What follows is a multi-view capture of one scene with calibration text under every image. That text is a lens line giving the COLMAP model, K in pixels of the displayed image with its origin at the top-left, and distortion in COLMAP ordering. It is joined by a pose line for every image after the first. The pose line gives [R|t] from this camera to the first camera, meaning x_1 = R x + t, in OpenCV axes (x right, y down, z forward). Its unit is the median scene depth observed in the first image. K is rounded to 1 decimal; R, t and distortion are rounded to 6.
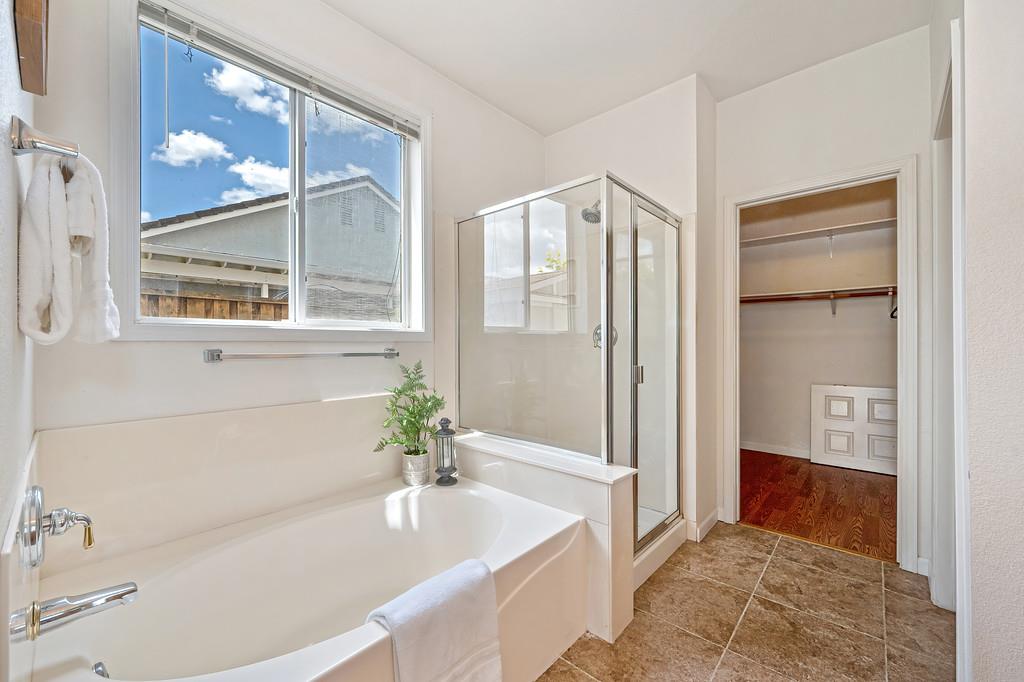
lens RADIAL K [[407.5, 0, 509.4], [0, 407.5, 341.1], [0, 0, 1]] dist [-0.000707, -0.000007]
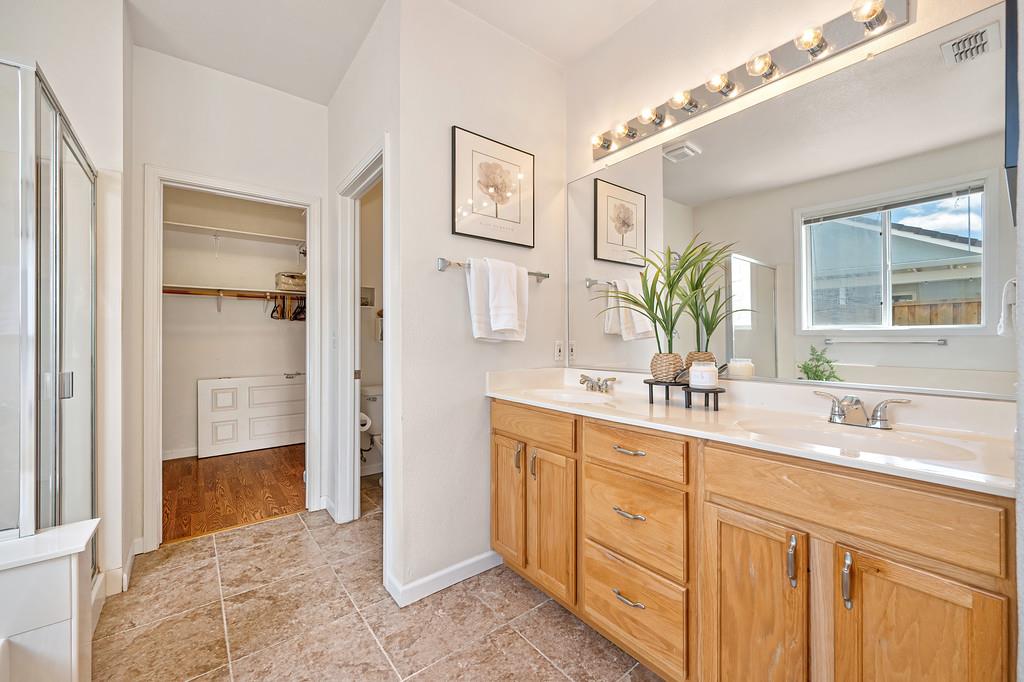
lens RADIAL K [[407.5, 0, 509.4], [0, 407.5, 341.1], [0, 0, 1]] dist [-0.000707, -0.000007]
pose [[0.170915, -0.007512, 0.985257, -0.198749], [-0.001884, 0.999967, 0.007951, 0.001862], [-0.985284, -0.003215, 0.170895, 0.146054]]
